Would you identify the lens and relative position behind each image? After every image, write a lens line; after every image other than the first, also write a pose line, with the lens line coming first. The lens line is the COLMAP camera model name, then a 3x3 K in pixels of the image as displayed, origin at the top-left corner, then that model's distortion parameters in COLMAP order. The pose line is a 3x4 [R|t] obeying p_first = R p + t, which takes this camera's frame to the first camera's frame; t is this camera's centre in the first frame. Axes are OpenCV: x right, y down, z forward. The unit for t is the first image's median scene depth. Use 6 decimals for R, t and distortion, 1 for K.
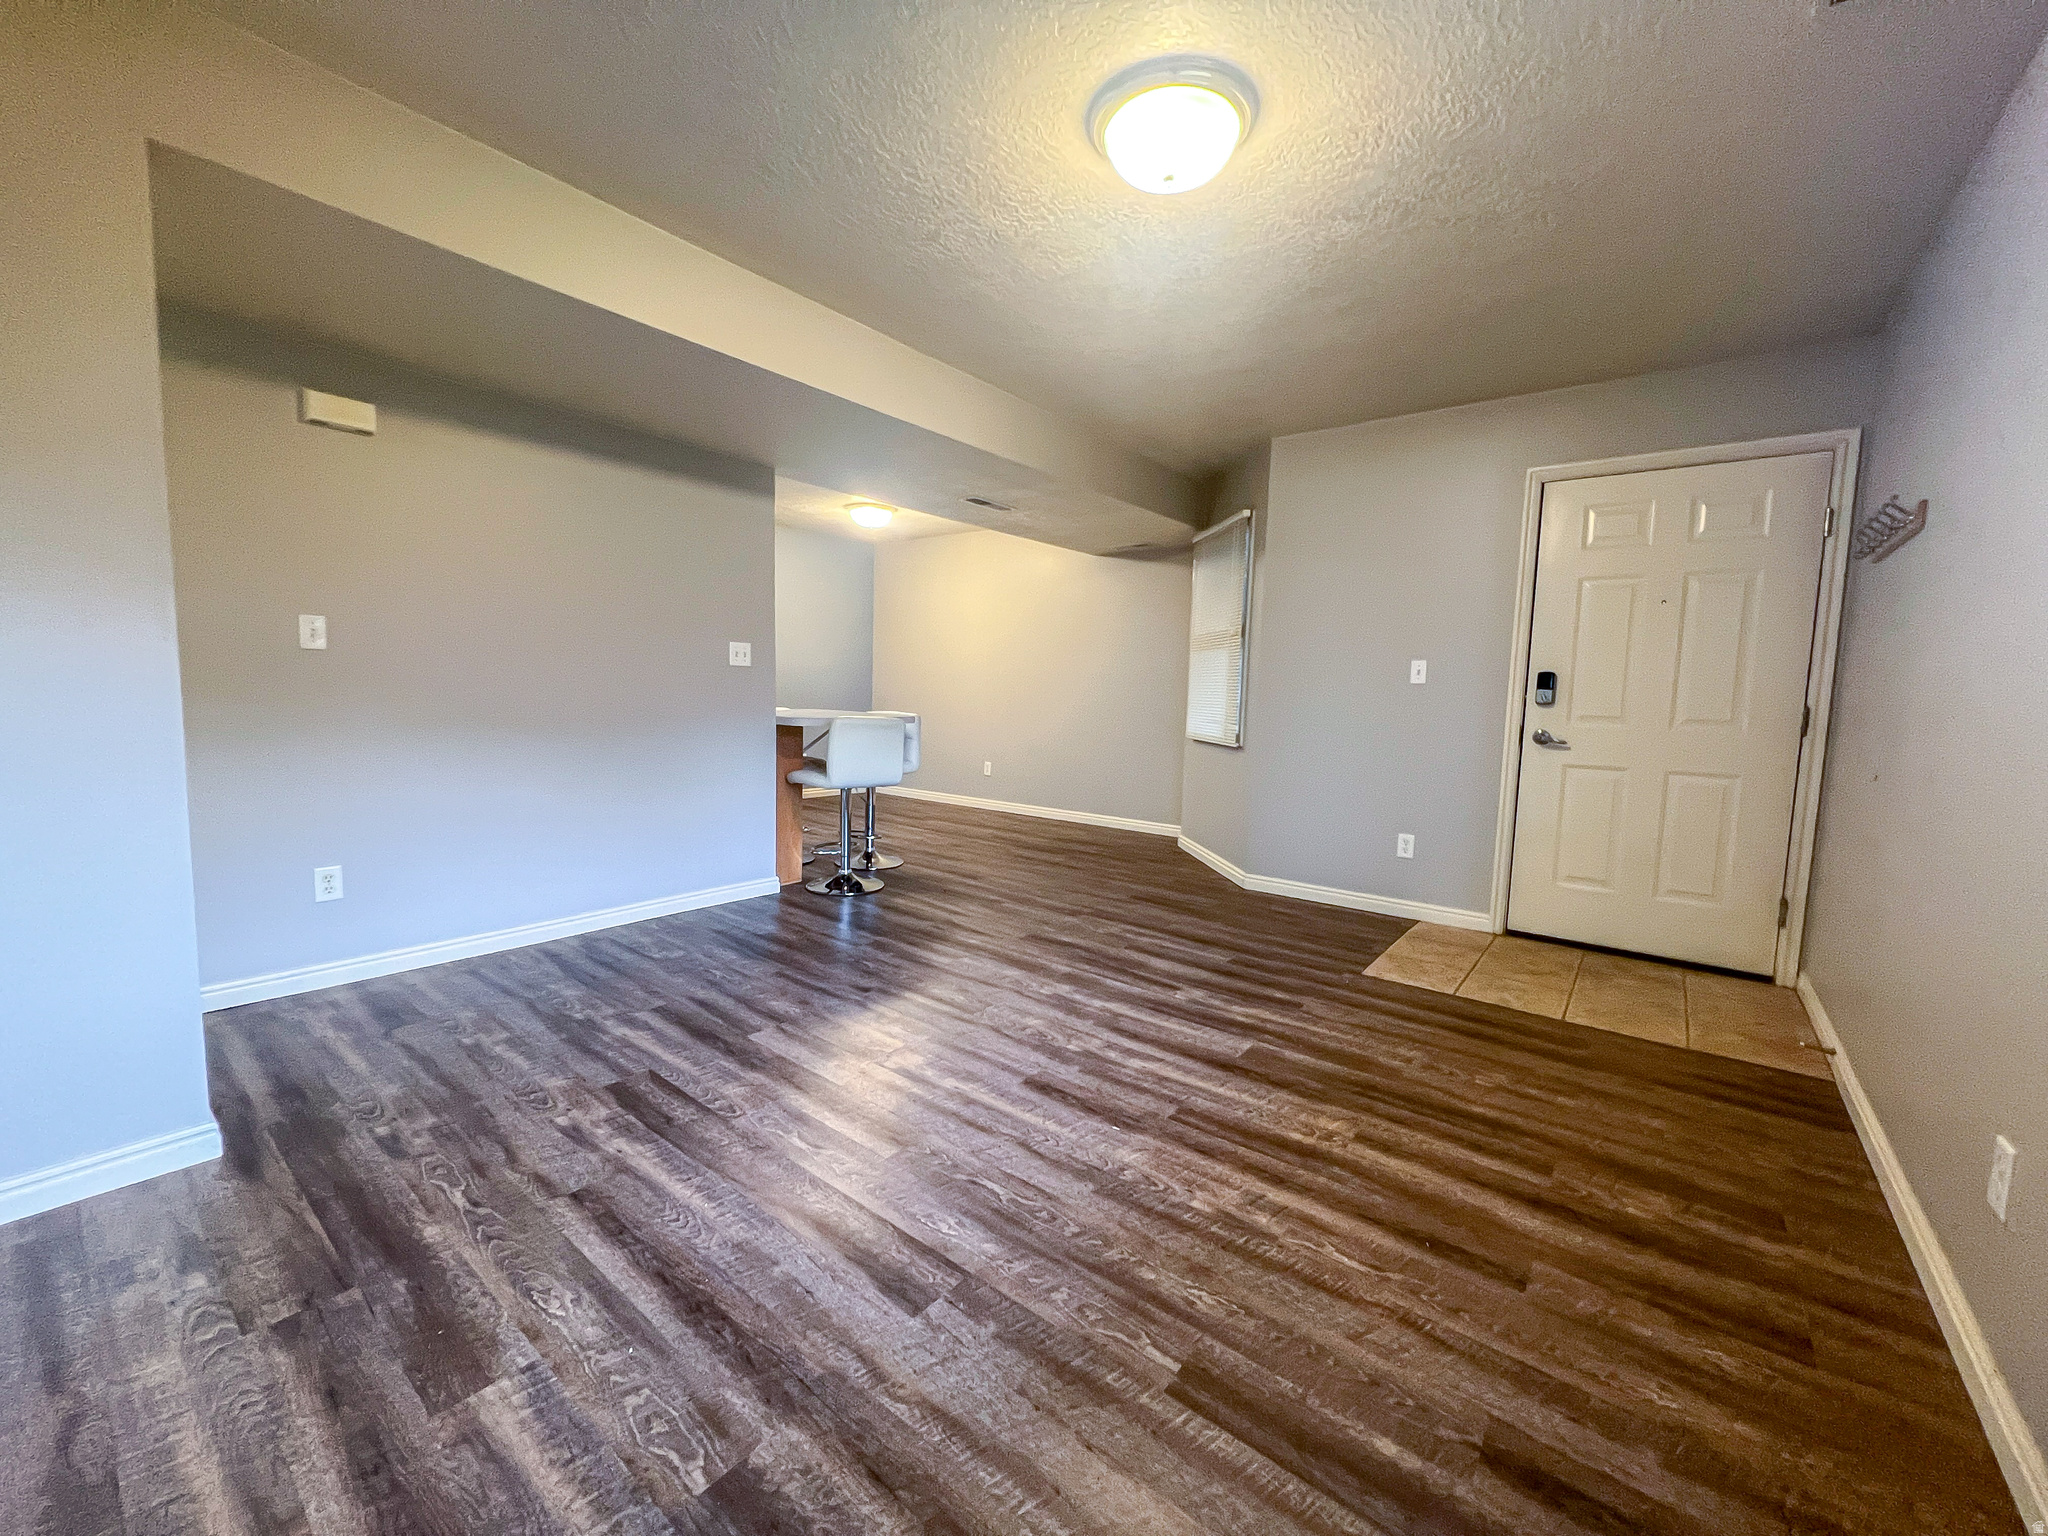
lens RADIAL K [[814.0, 0, 1020.1], [0, 814.0, 762.9], [0, 0, 1]] dist [0.001076, -0.001133]
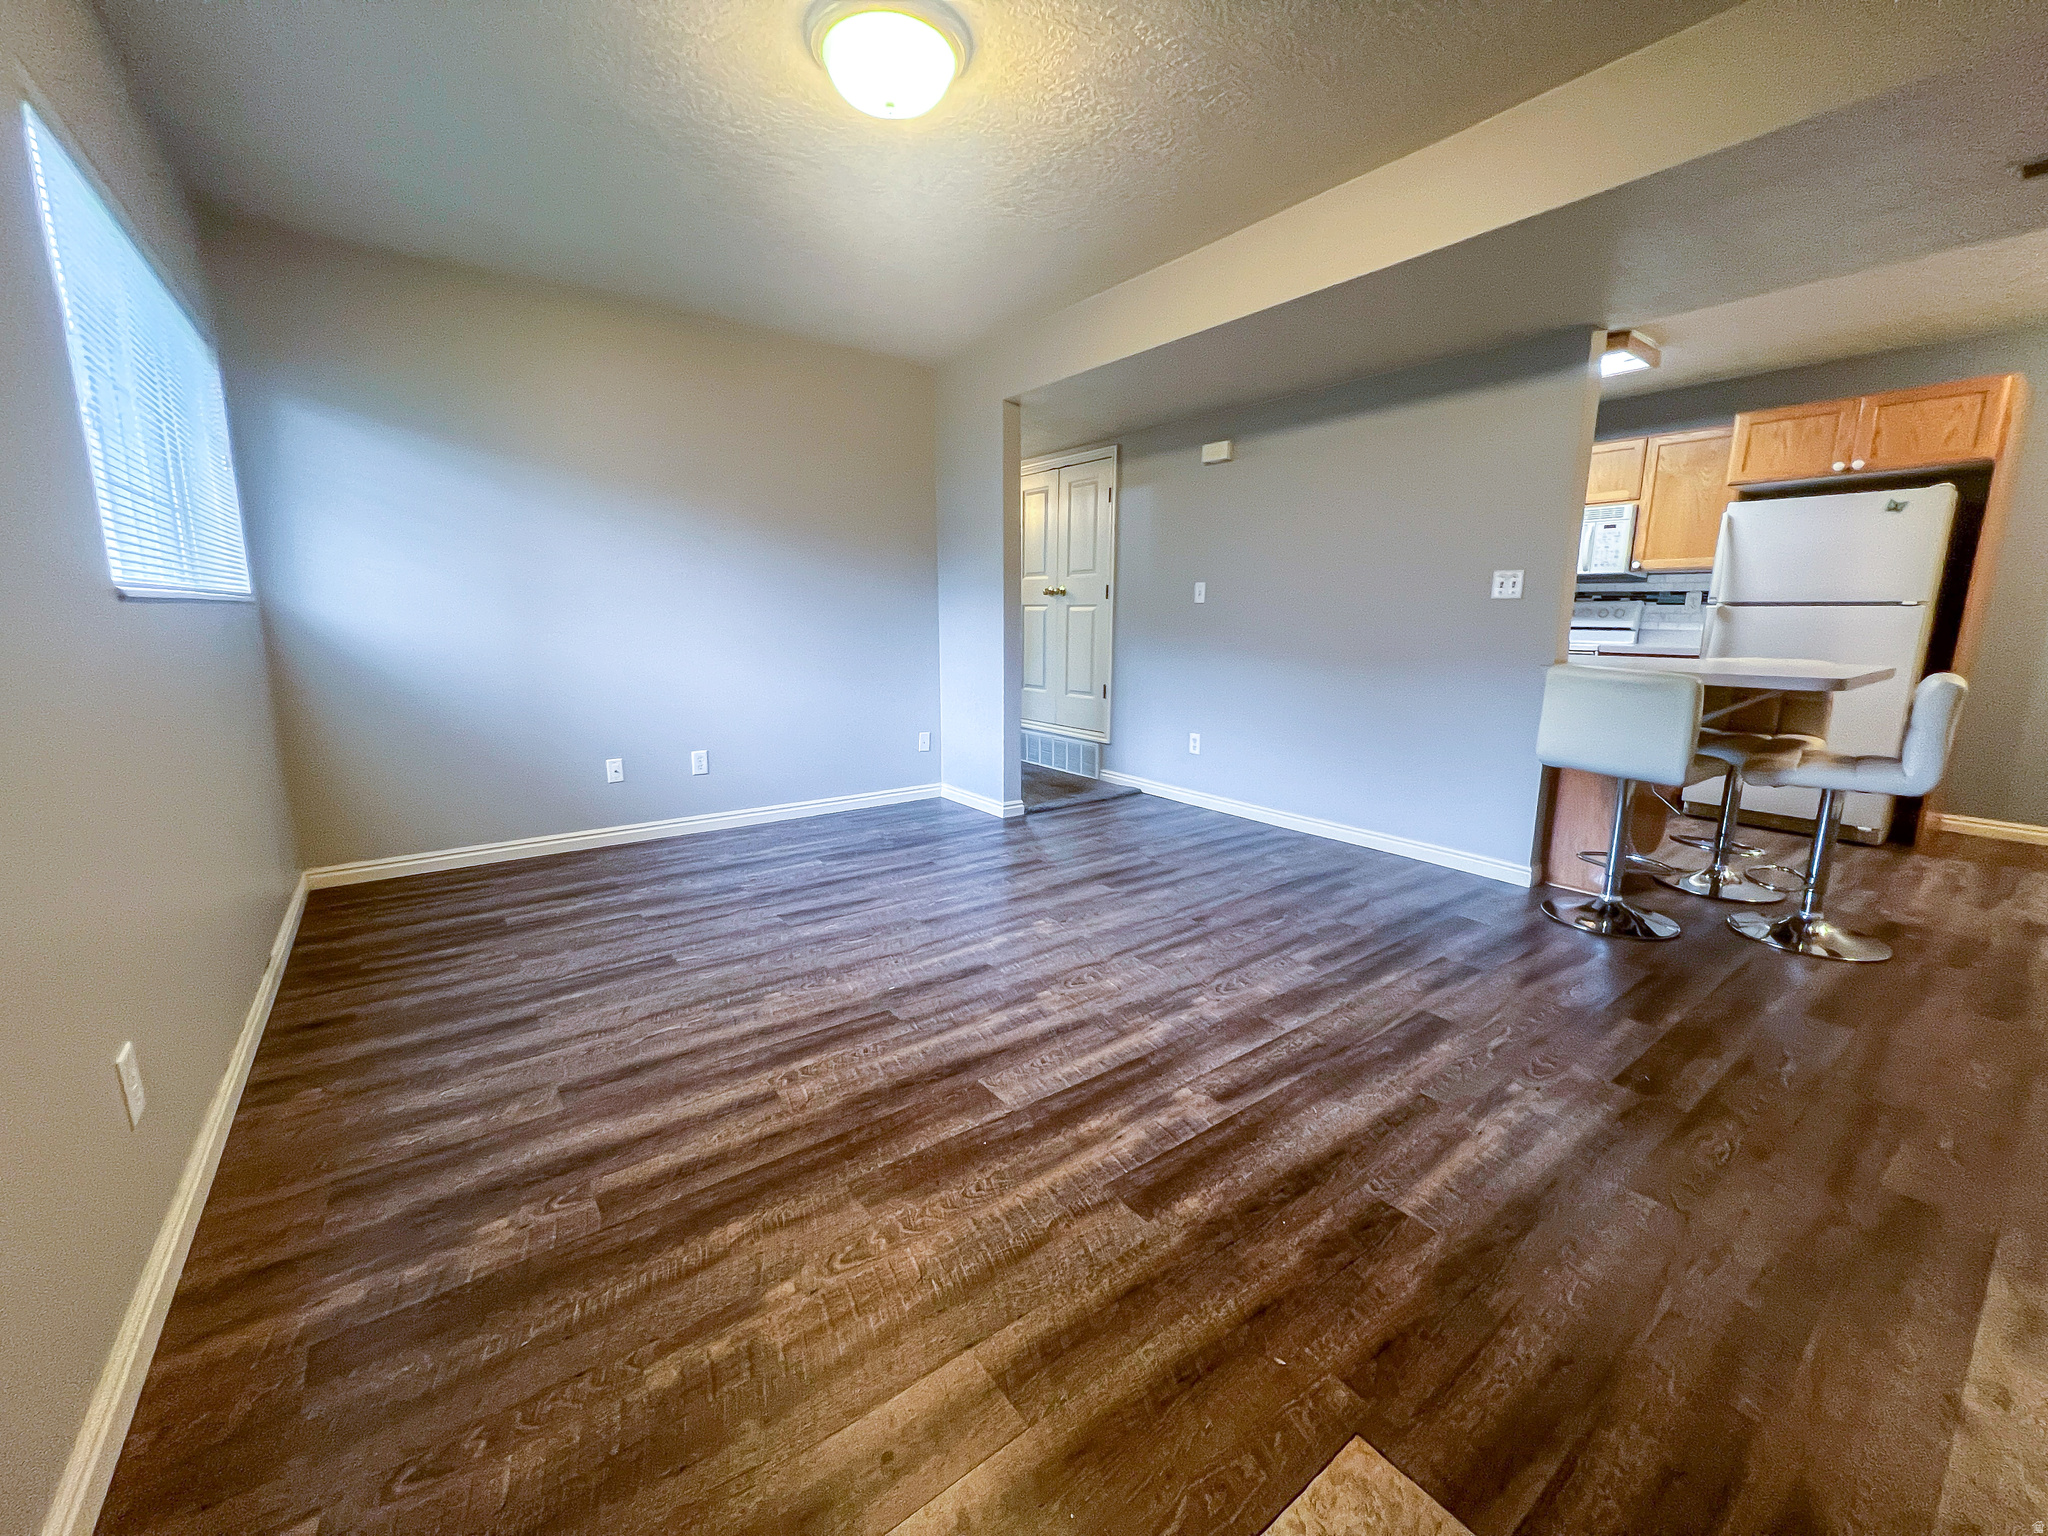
lens RADIAL K [[814.0, 0, 1014.1], [0, 814.0, 767.1], [0, 0, 1]] dist [0.001076, -0.001133]
pose [[-0.260154, 0.151140, -0.953665, 1.054401], [-0.099533, 0.978214, 0.182183, -0.090884], [0.960423, 0.142317, -0.239443, 1.288762]]
